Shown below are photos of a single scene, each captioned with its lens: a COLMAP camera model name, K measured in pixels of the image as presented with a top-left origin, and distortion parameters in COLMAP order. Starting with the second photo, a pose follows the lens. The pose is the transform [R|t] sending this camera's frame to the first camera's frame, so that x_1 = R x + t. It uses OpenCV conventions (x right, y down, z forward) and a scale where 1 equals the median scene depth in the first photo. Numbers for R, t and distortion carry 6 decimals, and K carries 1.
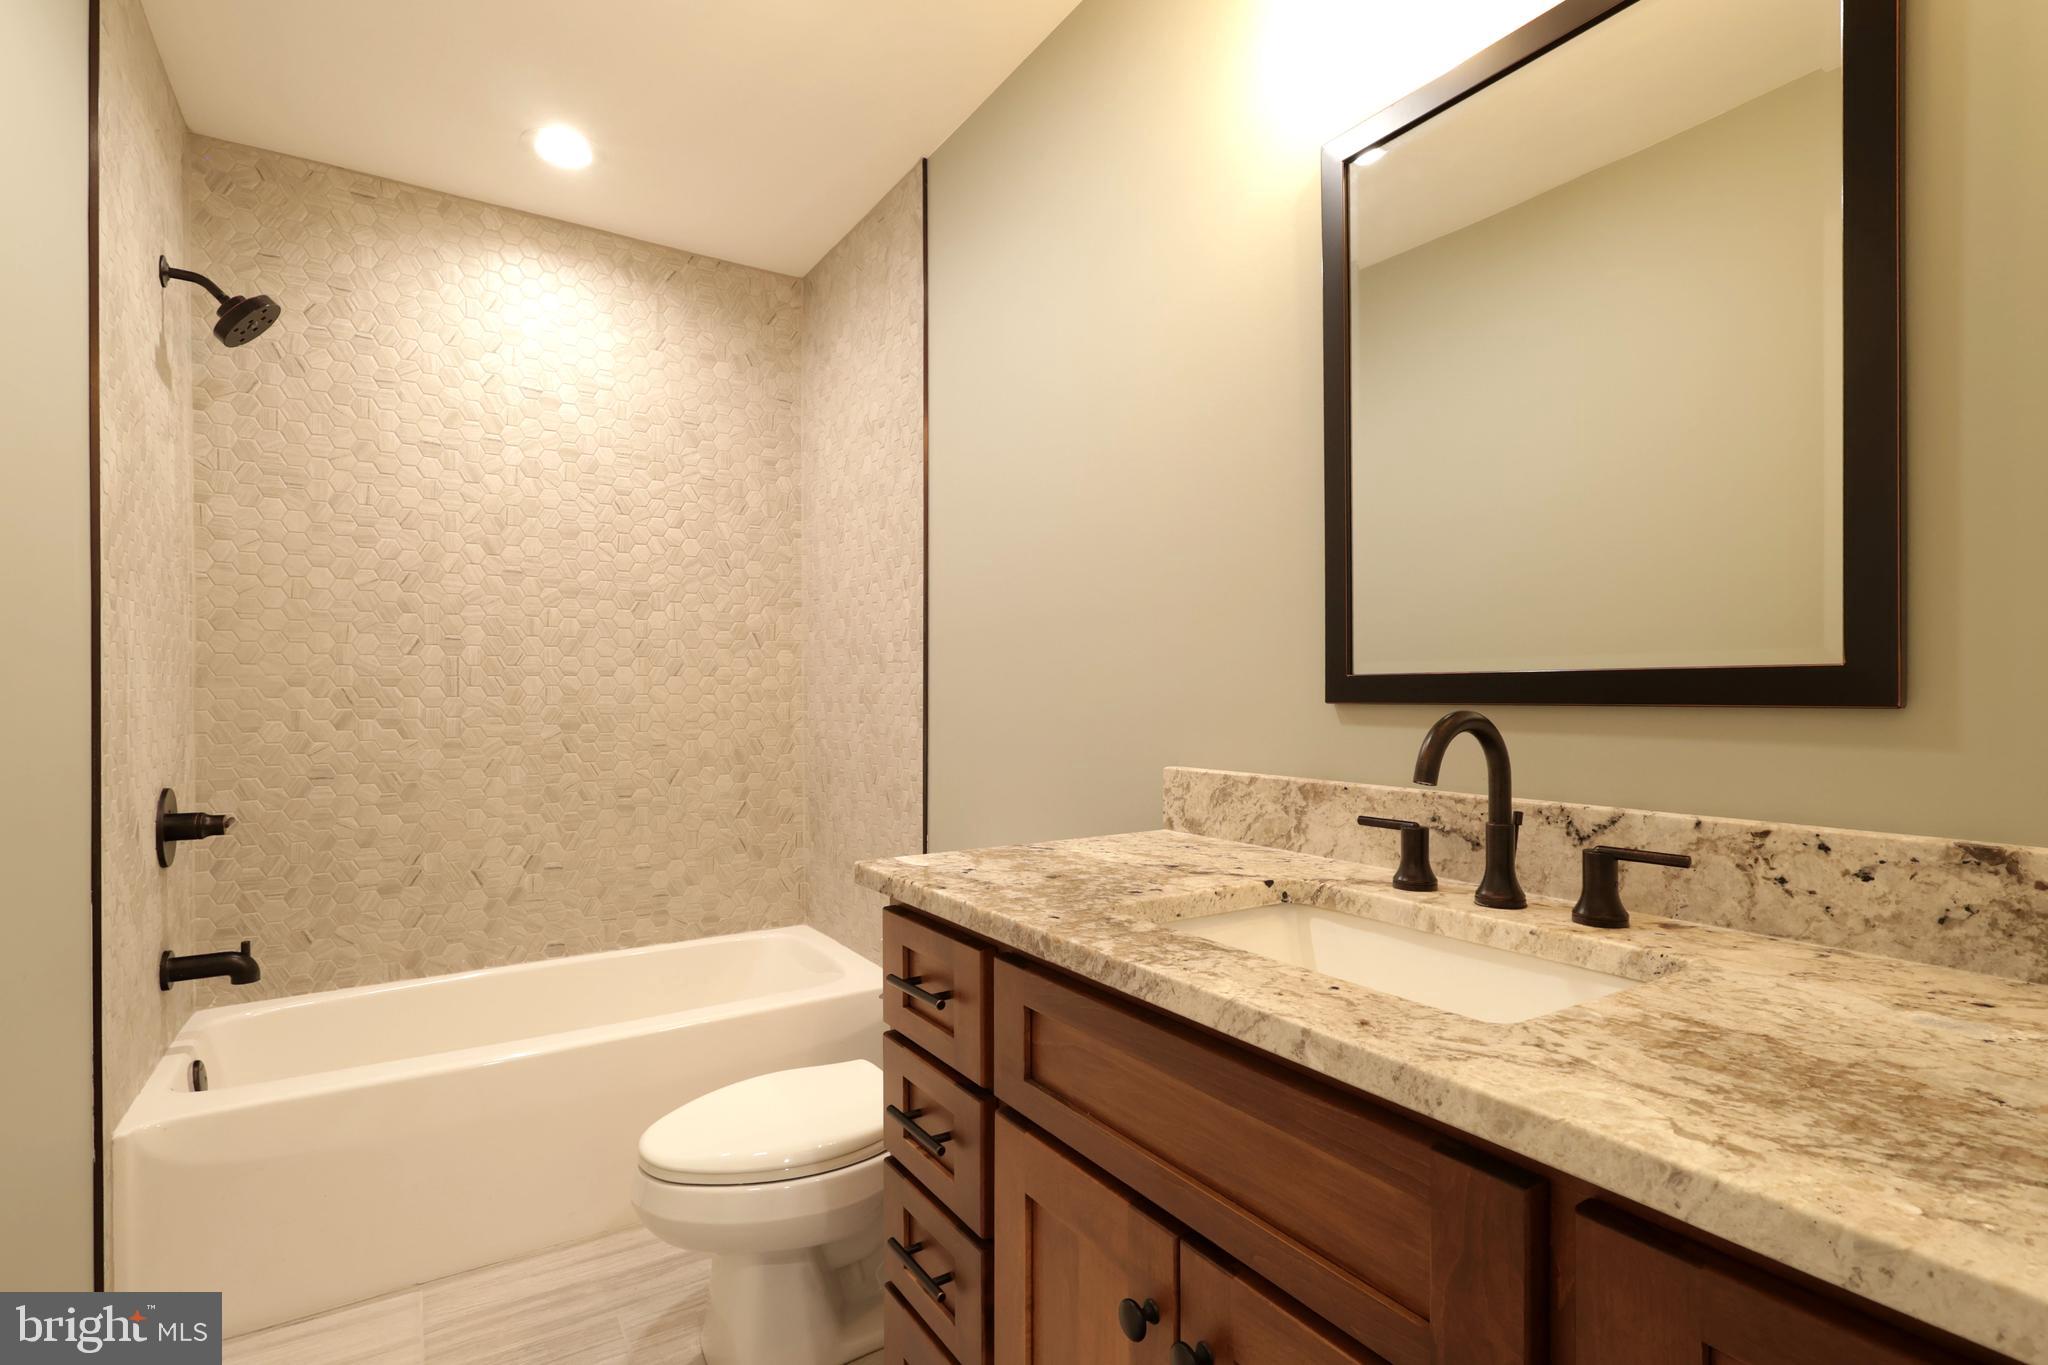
lens RADIAL K [[968.9, 0, 1018.4], [0, 968.9, 642.6], [0, 0, 1]] dist [0.001178, 0.000729]
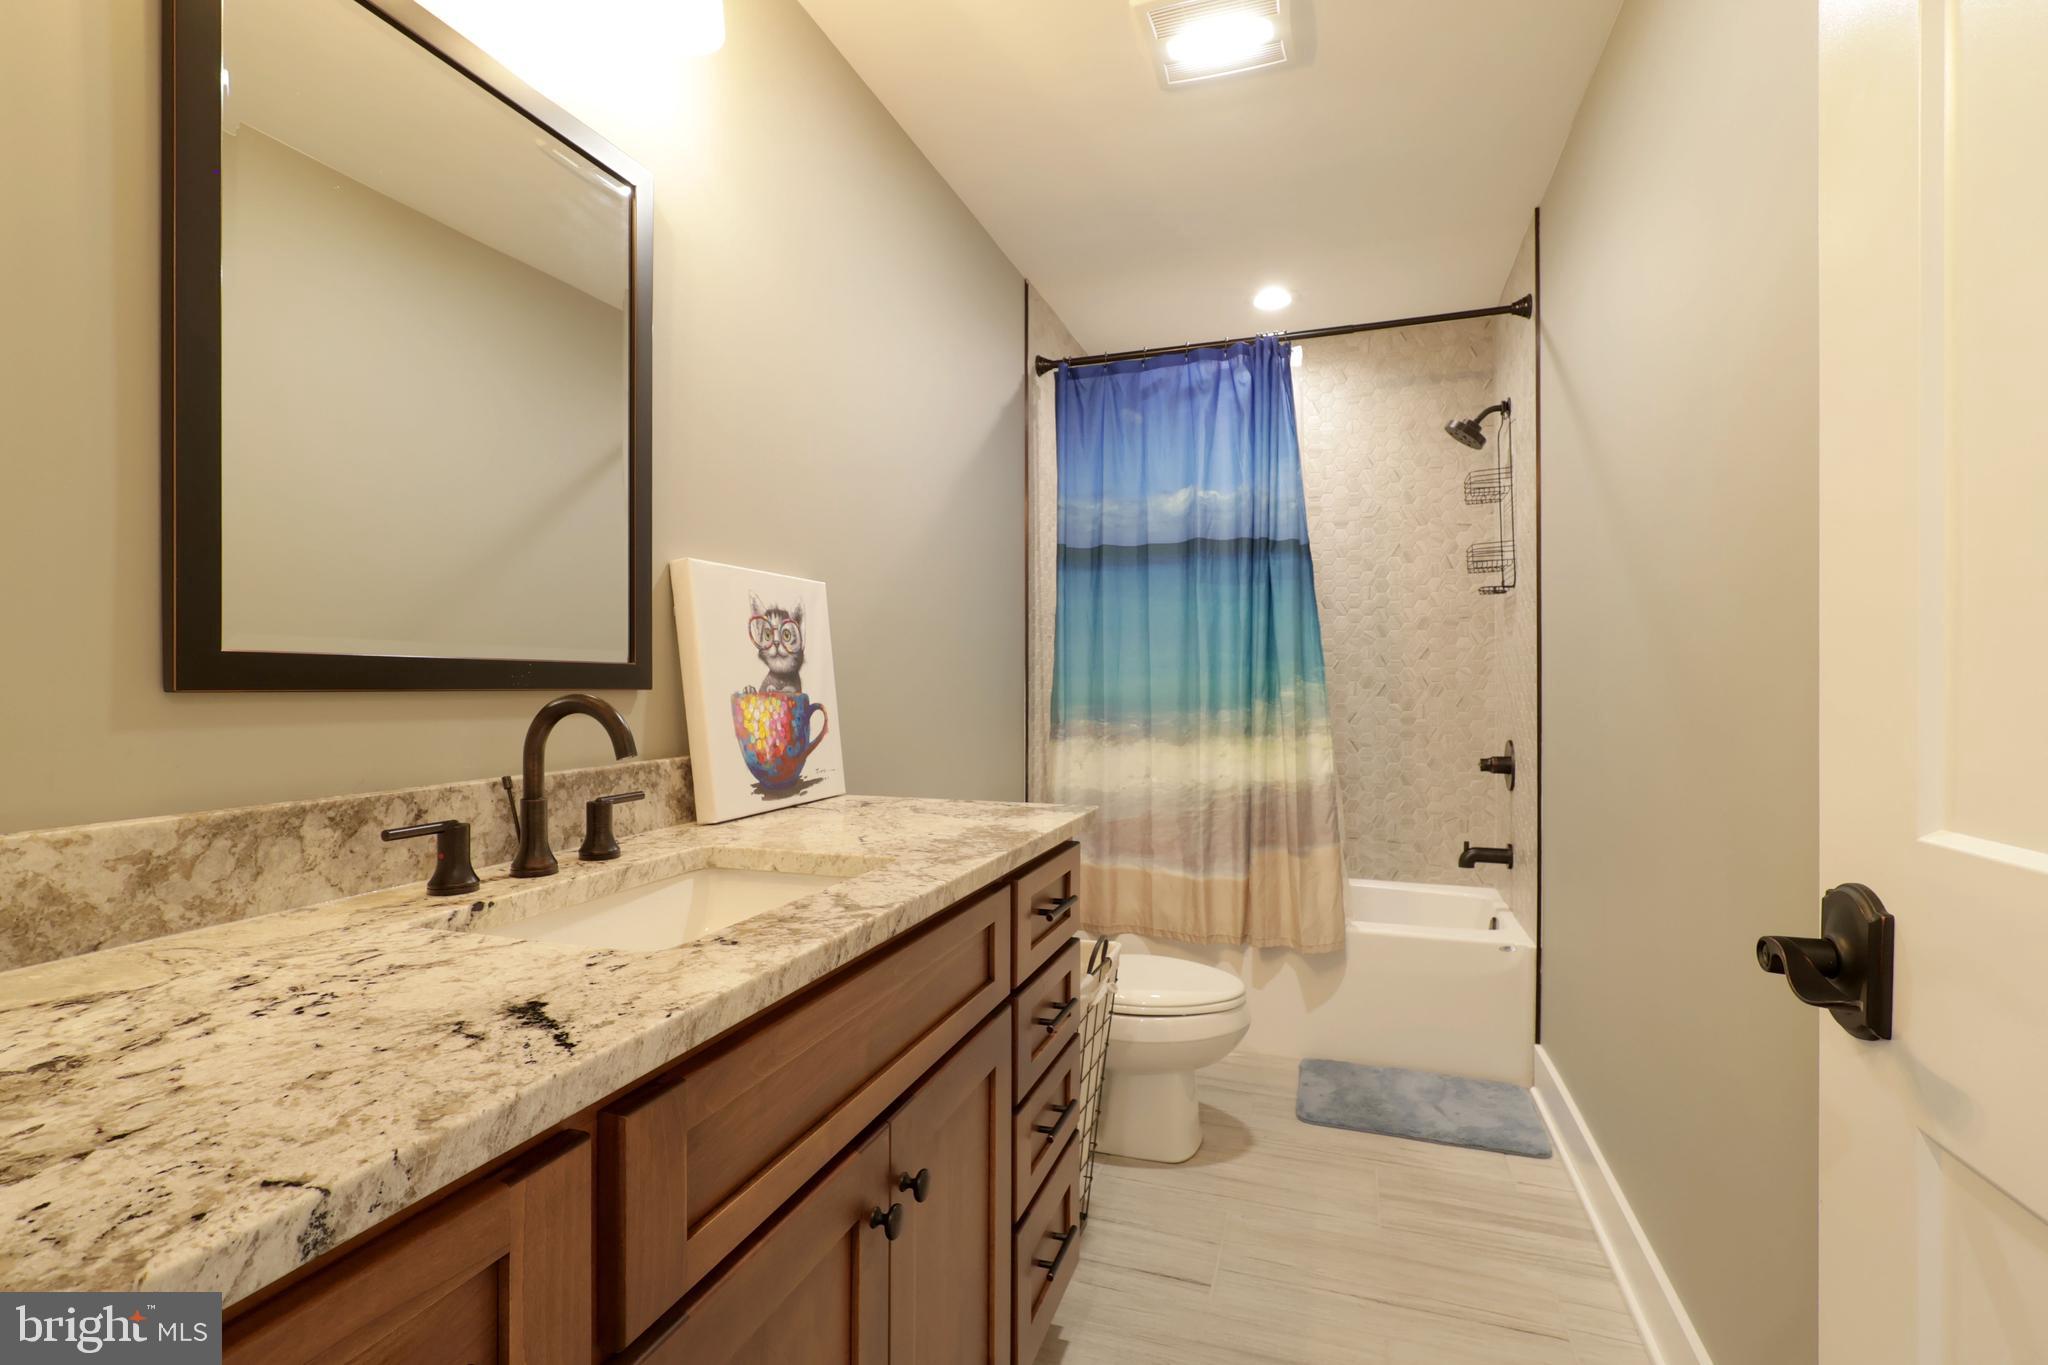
lens RADIAL K [[953.4, 0, 1022.3], [0, 953.4, 686.4], [0, 0, 1]] dist [-0.000327, -0.000209]
pose [[-0.628089, -0.001693, 0.778140, -0.643044], [-0.044076, 0.998470, -0.033405, 0.068947], [-0.776893, -0.055279, -0.627202, 1.193800]]
